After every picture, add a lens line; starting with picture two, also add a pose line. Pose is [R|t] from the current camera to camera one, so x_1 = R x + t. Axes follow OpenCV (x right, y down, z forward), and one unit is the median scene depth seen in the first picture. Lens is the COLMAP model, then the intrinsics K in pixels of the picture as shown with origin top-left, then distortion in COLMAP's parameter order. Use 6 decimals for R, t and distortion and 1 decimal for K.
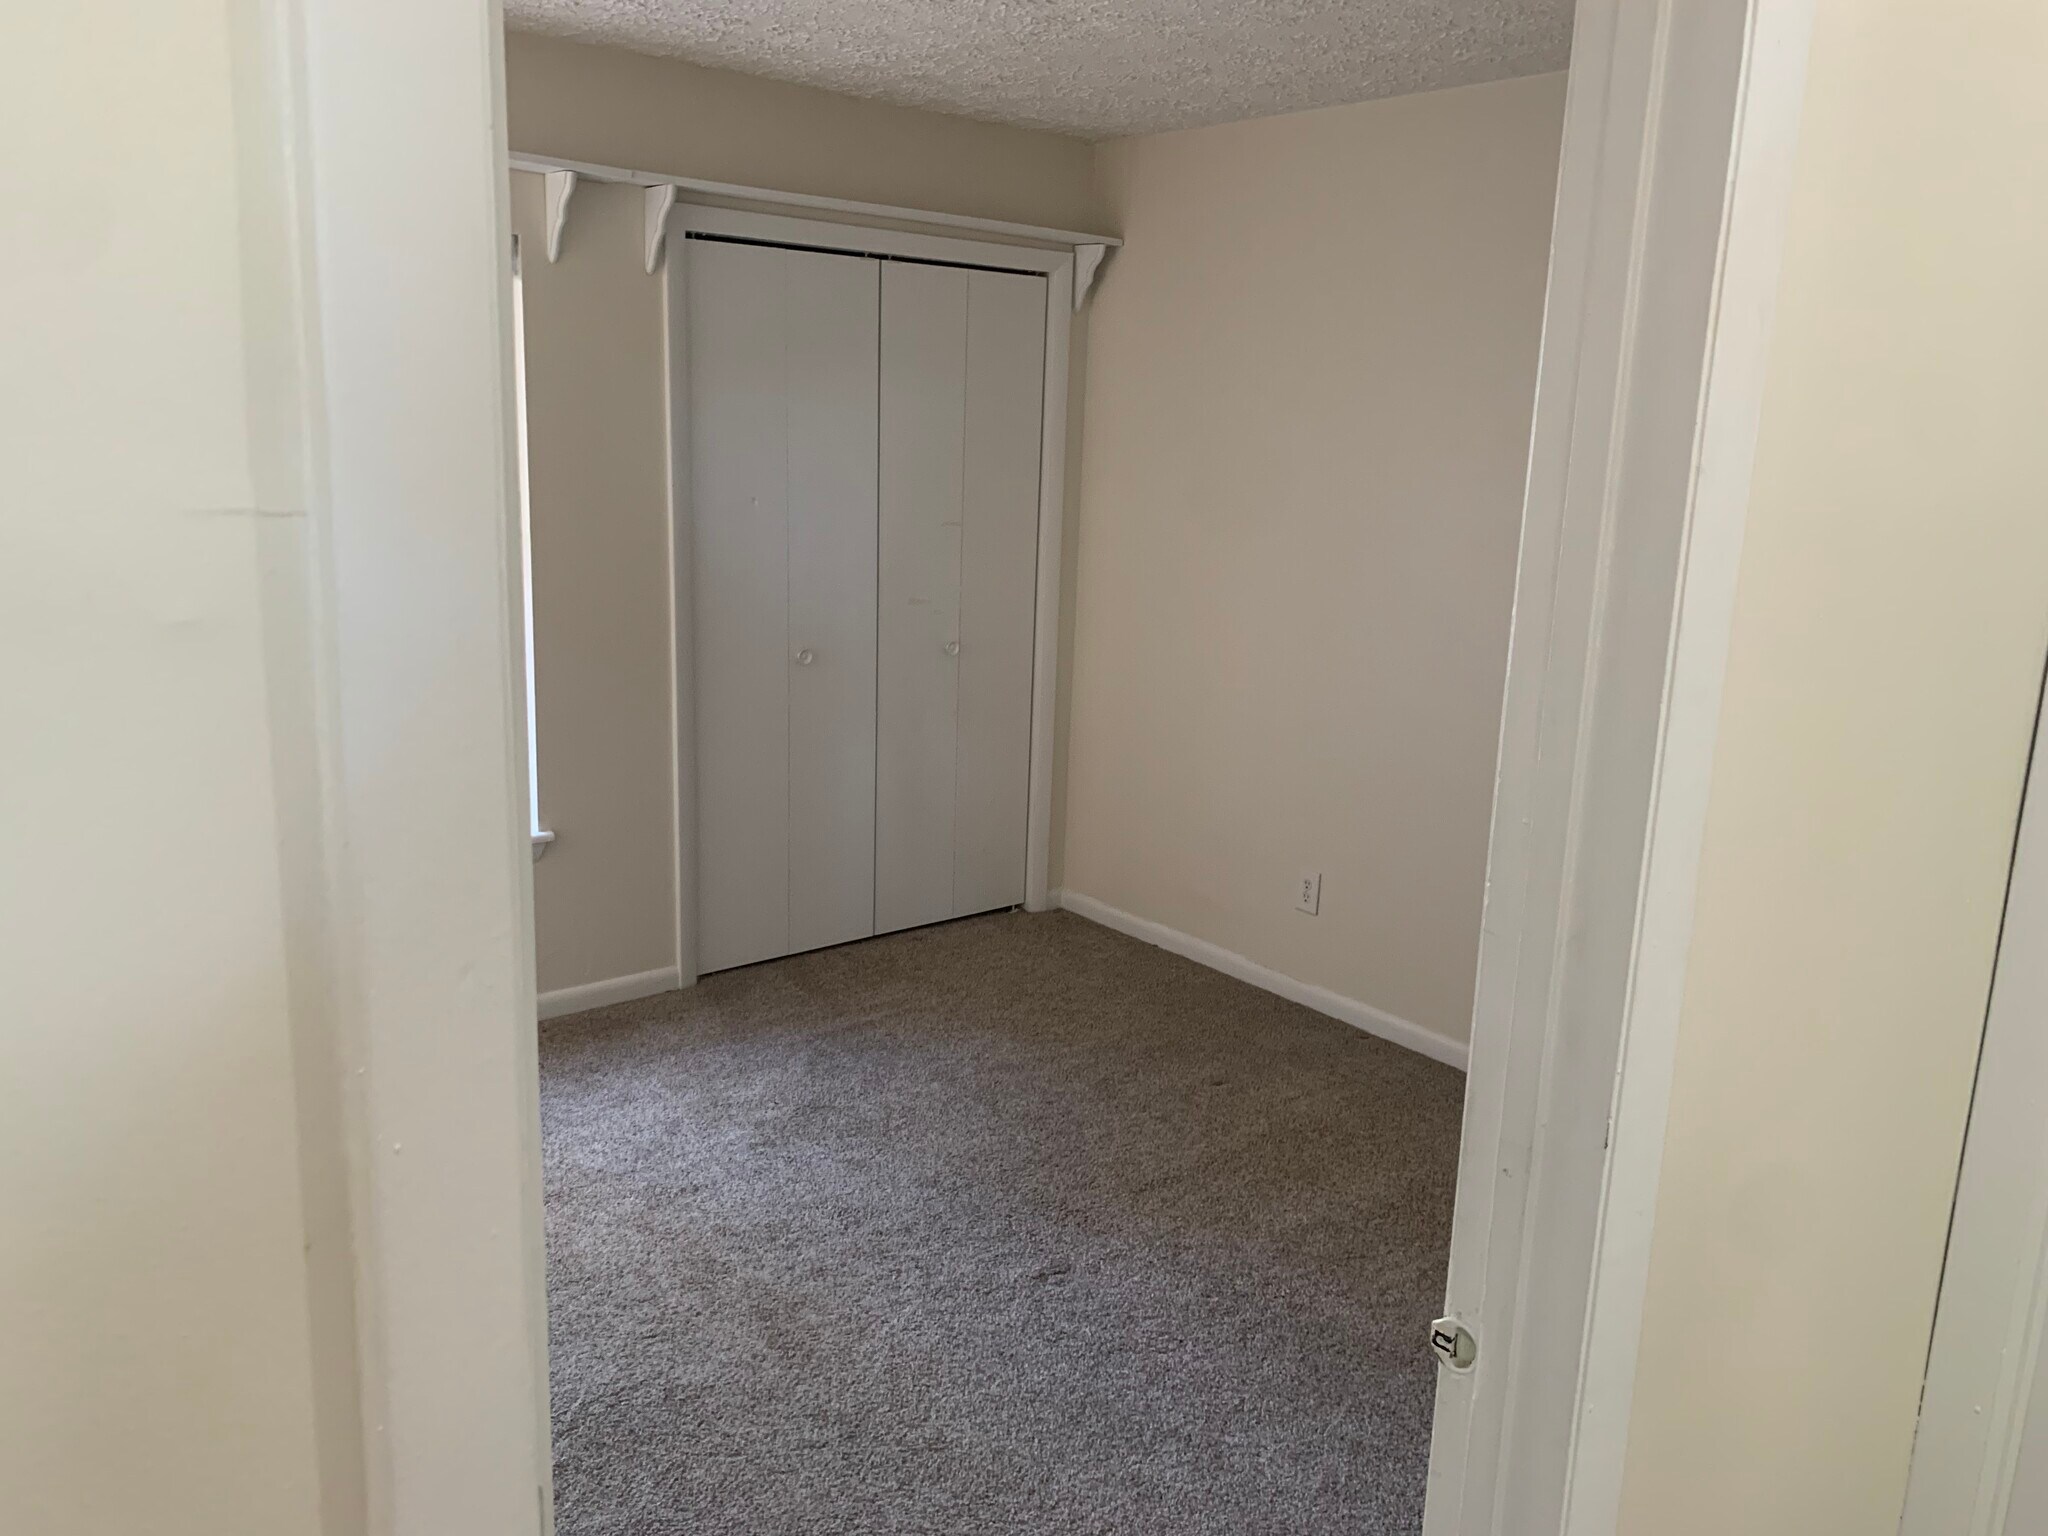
lens RADIAL K [[1563.7, 0, 1039.0], [0, 1563.7, 758.5], [0, 0, 1]] dist [0.029745, -0.035305]
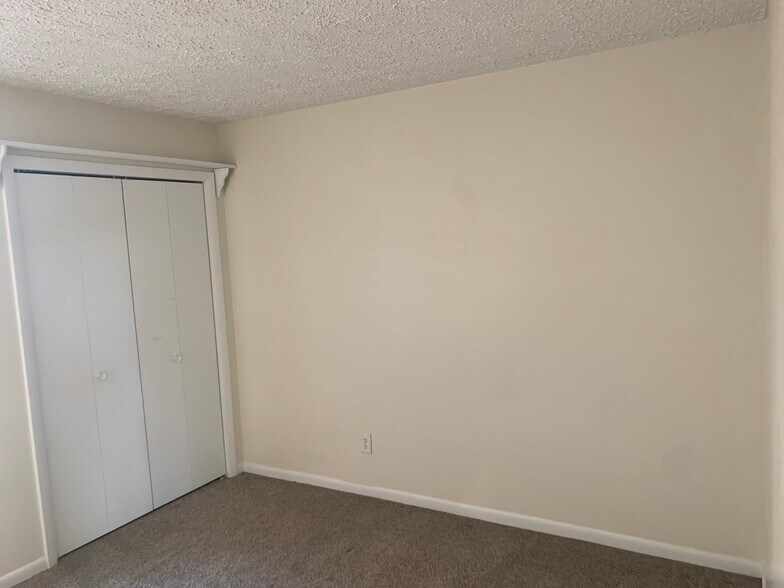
lens RADIAL K [[598.6, 0, 391.4], [0, 598.6, 290.6], [0, 0, 1]] dist [0.029745, -0.035305]
pose [[0.932628, -0.118843, 0.340707, -0.059496], [0.161974, 0.981615, -0.100977, -0.037738], [-0.322443, 0.149360, 0.934731, 0.174222]]
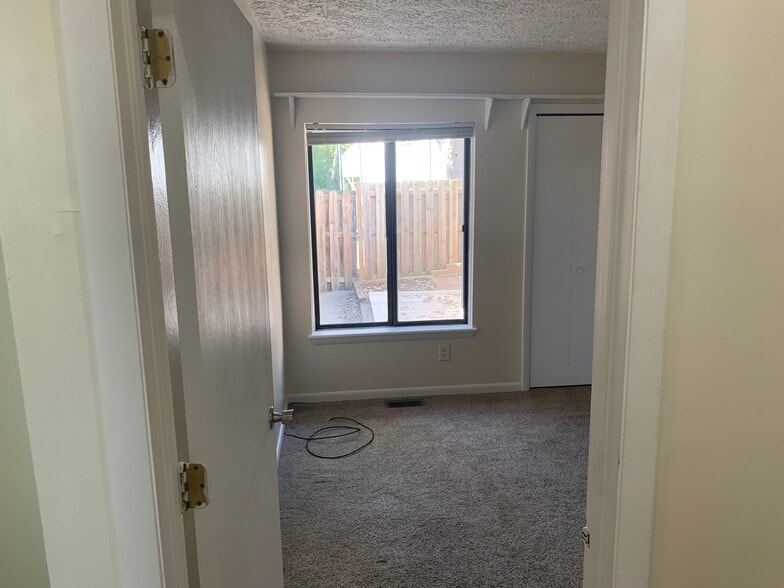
lens RADIAL K [[598.6, 0, 394.6], [0, 598.6, 292.9], [0, 0, 1]] dist [0.029745, -0.035305]
pose [[0.835825, 0.055741, -0.546159, 0.151341], [-0.073026, 0.997280, -0.009974, 0.004154], [0.544117, 0.048220, 0.837622, 0.002557]]
